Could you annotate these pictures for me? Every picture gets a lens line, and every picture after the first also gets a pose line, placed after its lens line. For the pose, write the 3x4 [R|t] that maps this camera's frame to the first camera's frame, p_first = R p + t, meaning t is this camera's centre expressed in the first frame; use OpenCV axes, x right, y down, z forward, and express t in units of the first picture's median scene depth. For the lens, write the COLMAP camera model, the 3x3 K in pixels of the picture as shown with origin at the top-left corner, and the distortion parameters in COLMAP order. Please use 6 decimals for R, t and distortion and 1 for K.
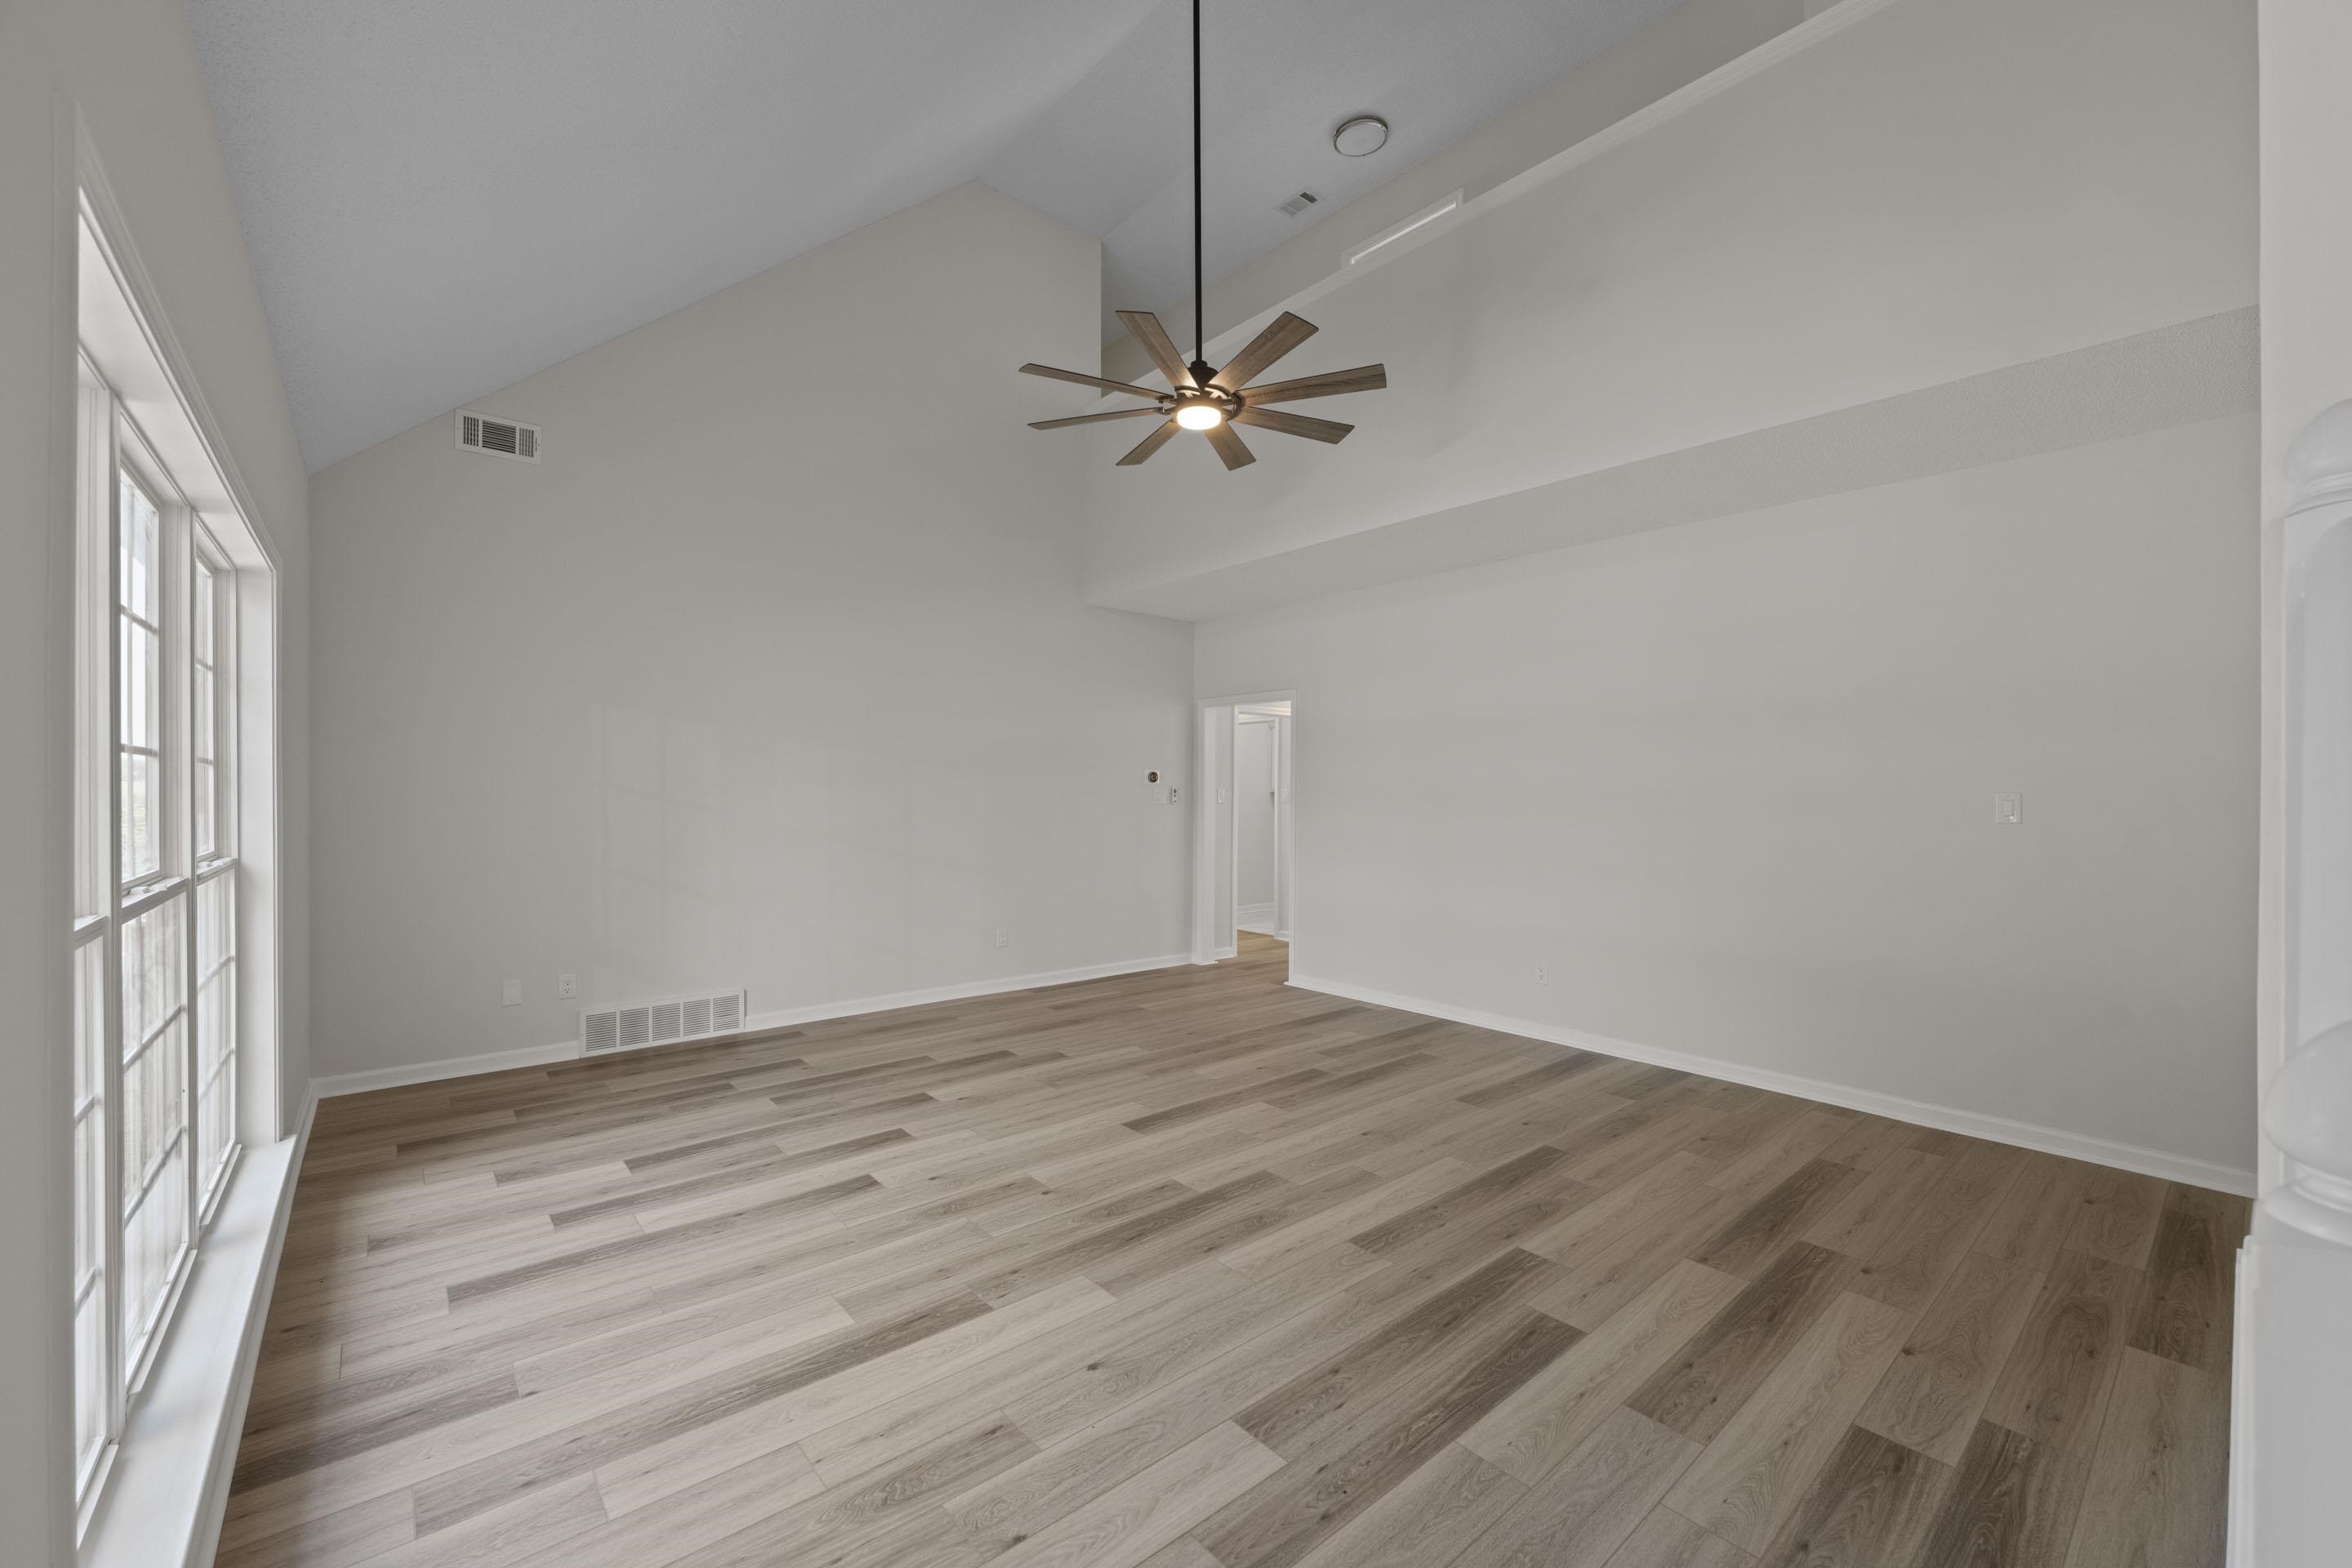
lens RADIAL K [[935.7, 0, 1170.4], [0, 935.7, 795.5], [0, 0, 1]] dist [0.000503, 0.000278]
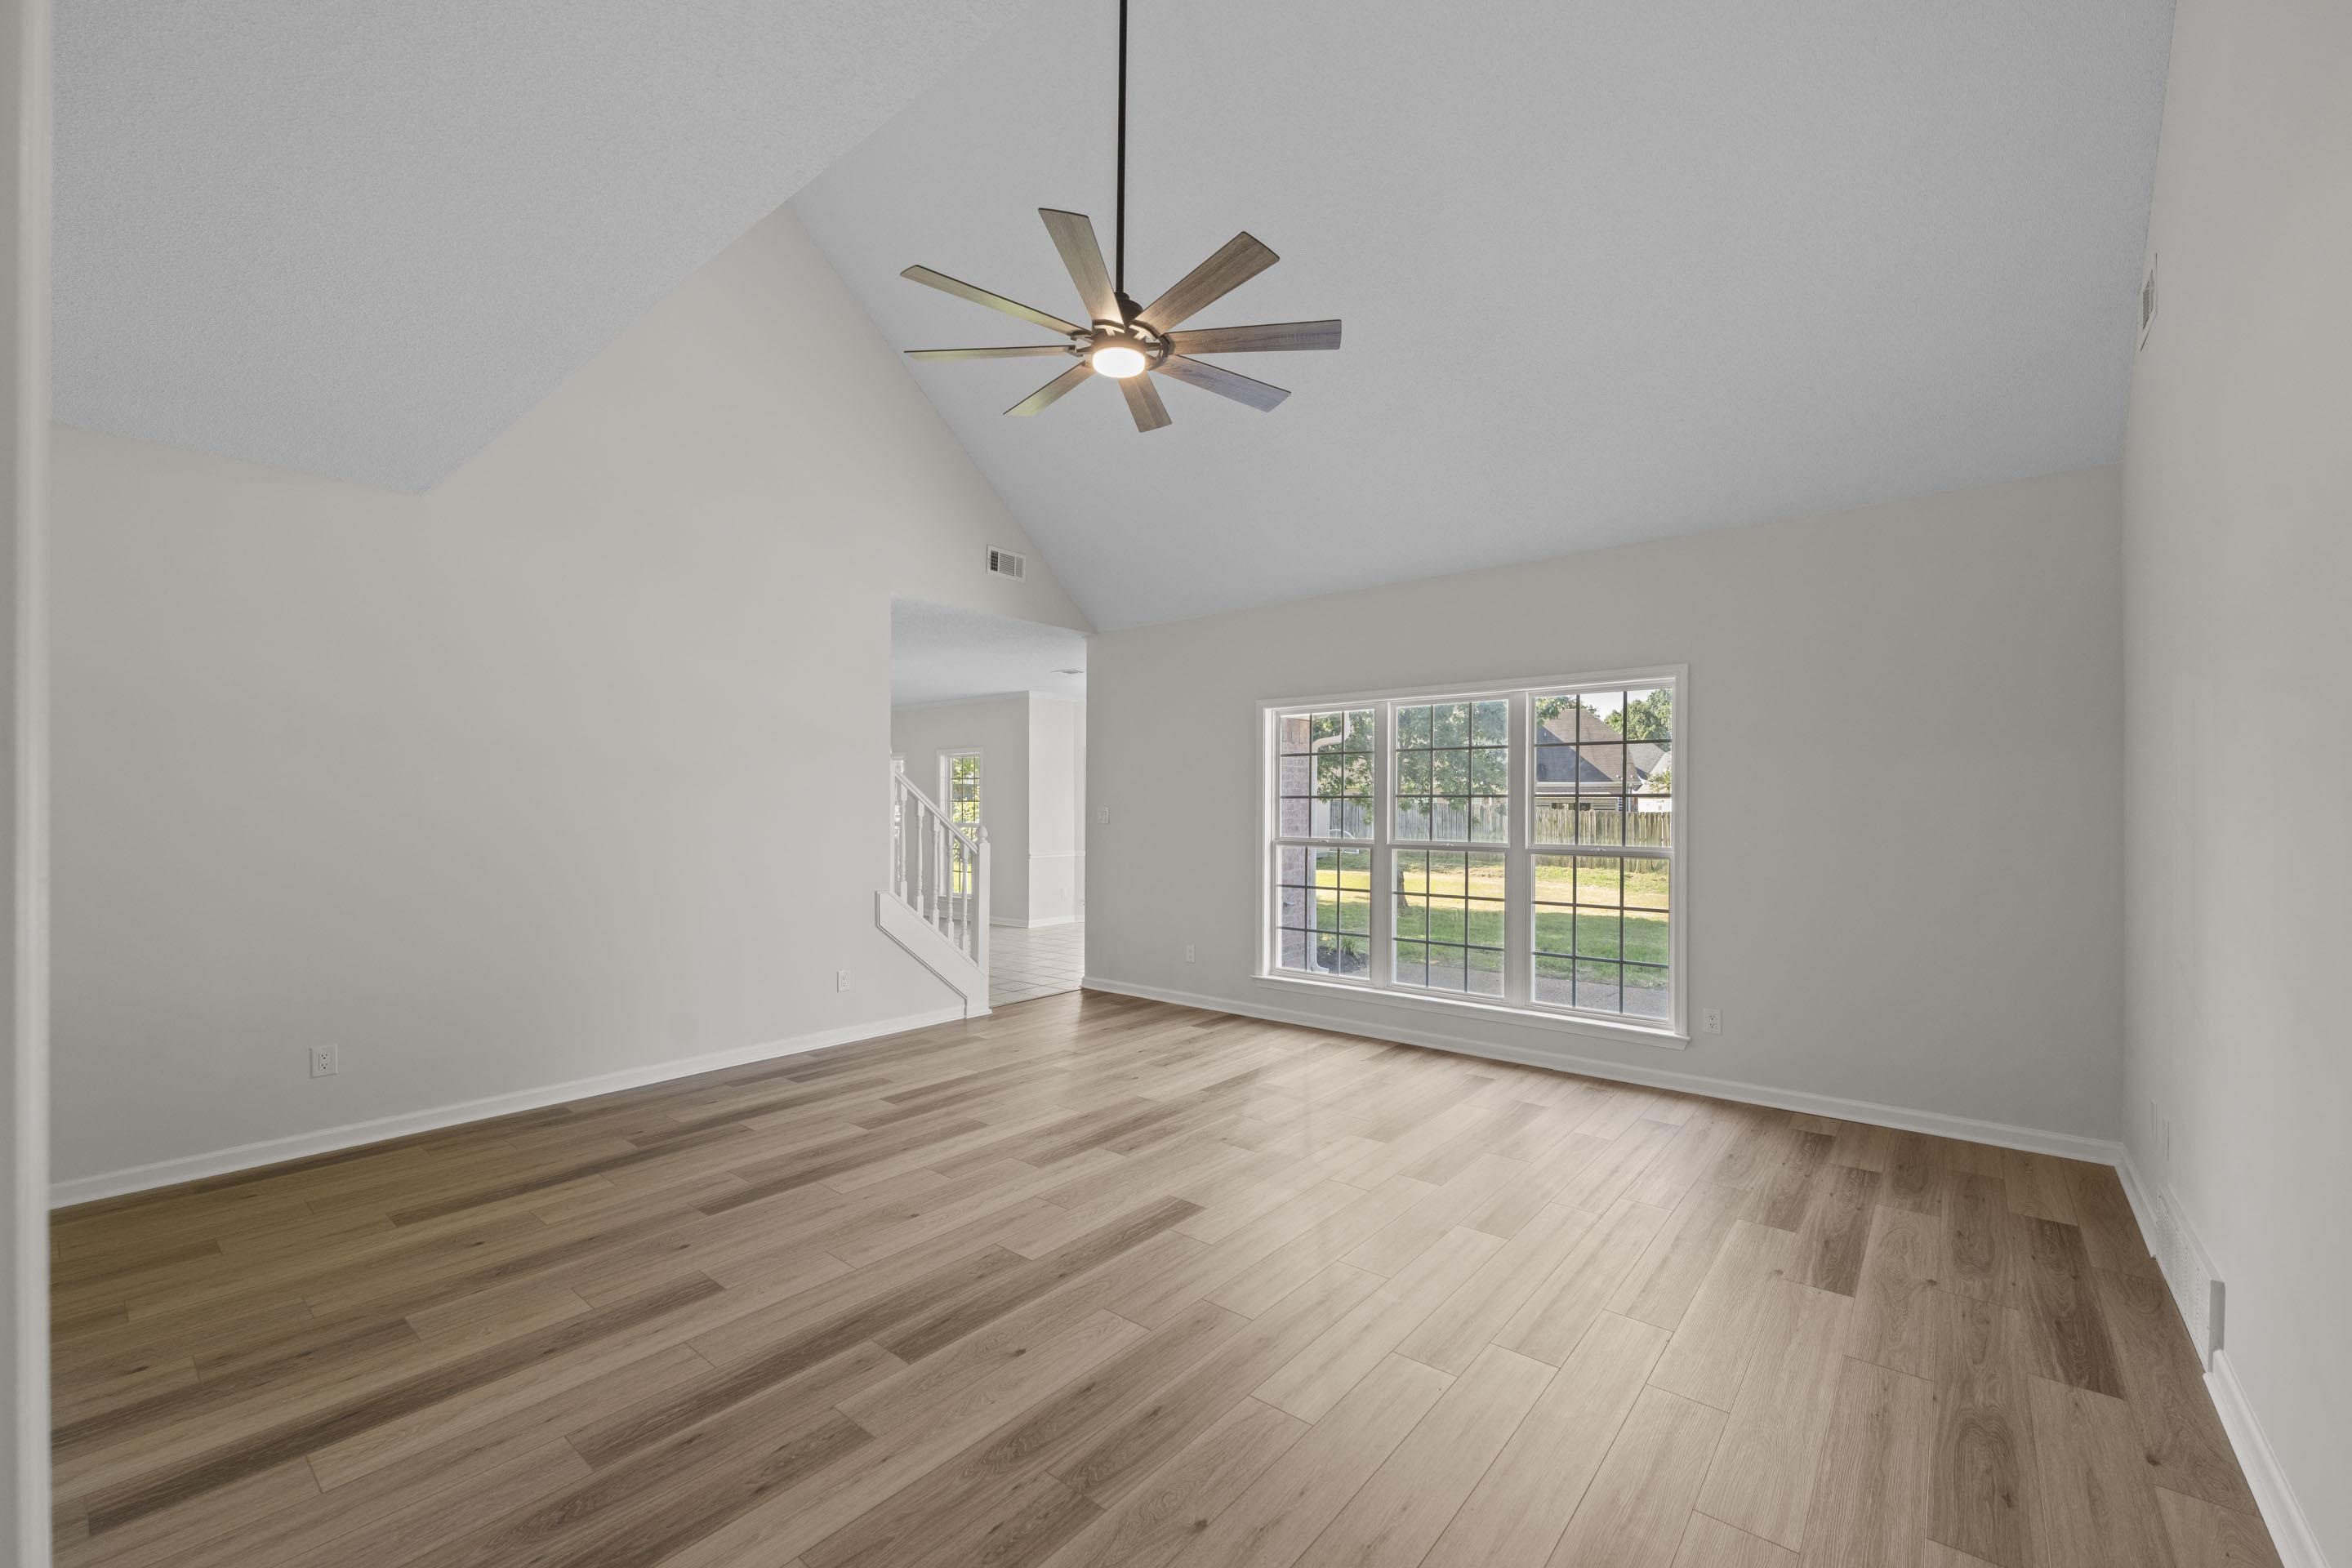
lens RADIAL K [[941.2, 0, 1170.9], [0, 941.2, 829.1], [0, 0, 1]] dist [-0.000329, 0.000000]
pose [[-0.984737, -0.002721, -0.174026, 0.140988], [-0.007537, 0.999607, 0.027016, -0.012169], [0.173884, 0.027915, -0.984370, 2.046904]]
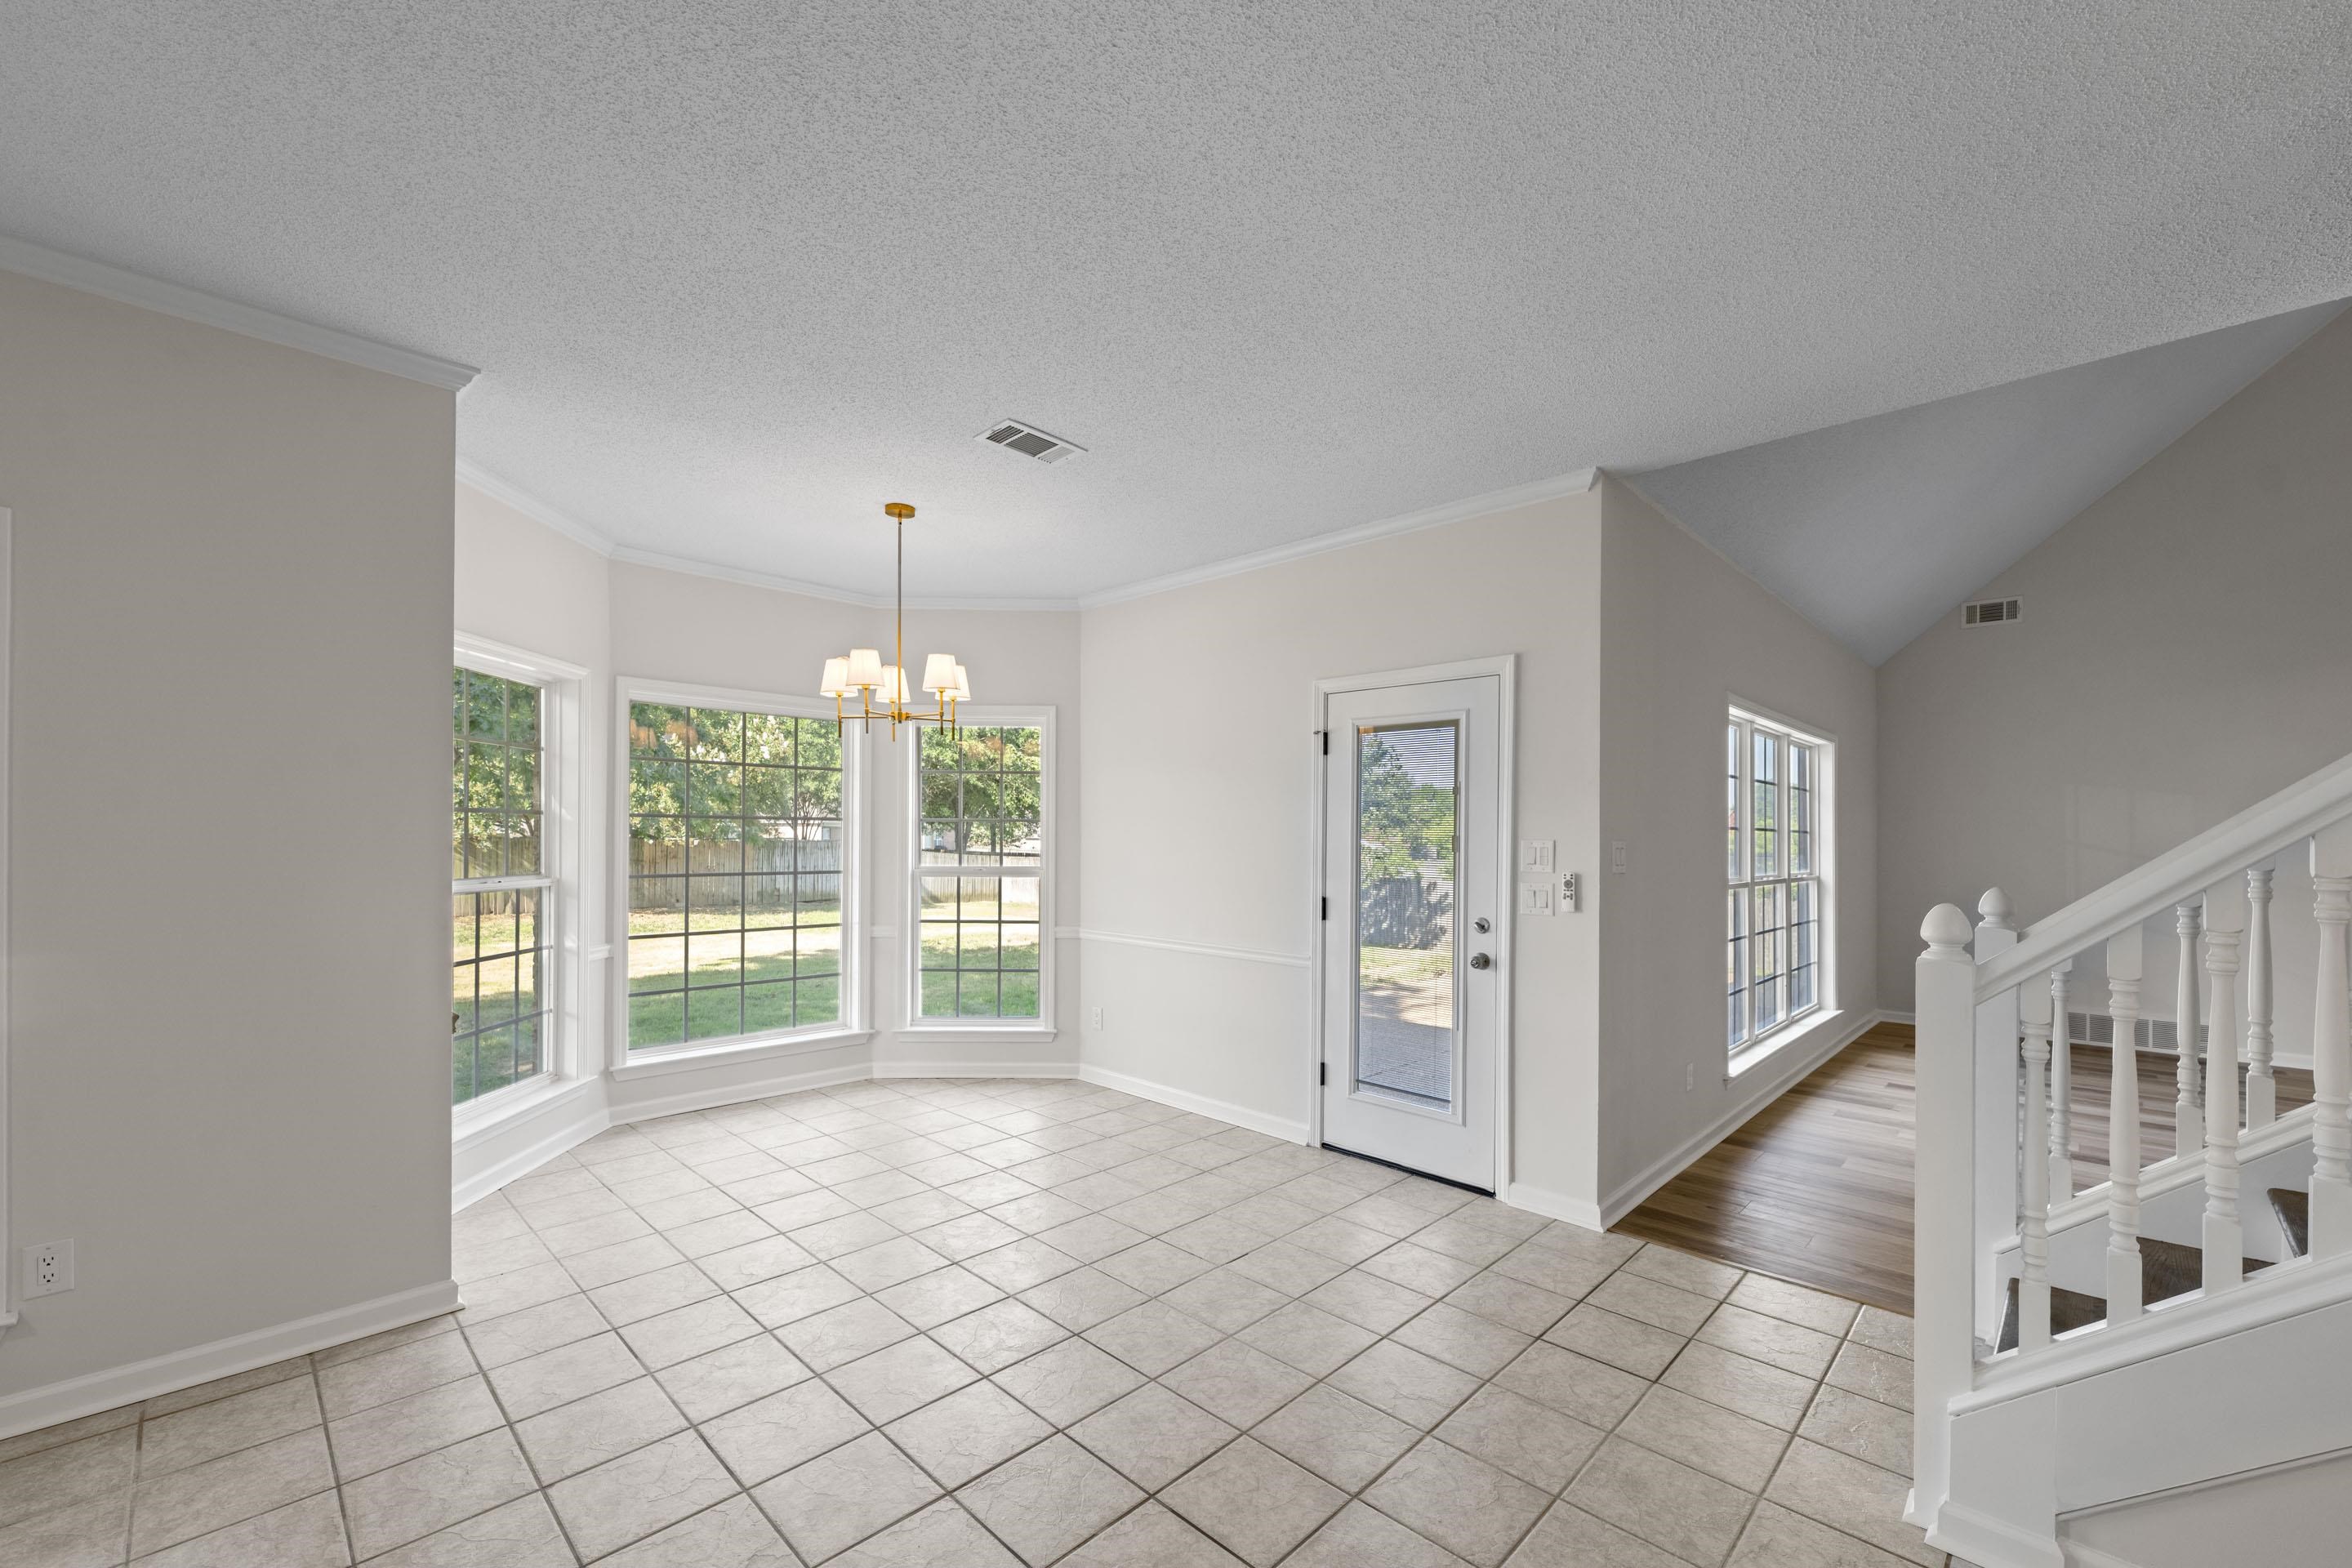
lens RADIAL K [[941.2, 0, 1170.9], [0, 941.2, 829.1], [0, 0, 1]] dist [-0.000329, 0.000000]
pose [[0.097506, -0.008354, -0.995200, 0.884755], [-0.015602, 0.999829, -0.009922, 0.002786], [0.995113, 0.016494, 0.097359, -0.613454]]
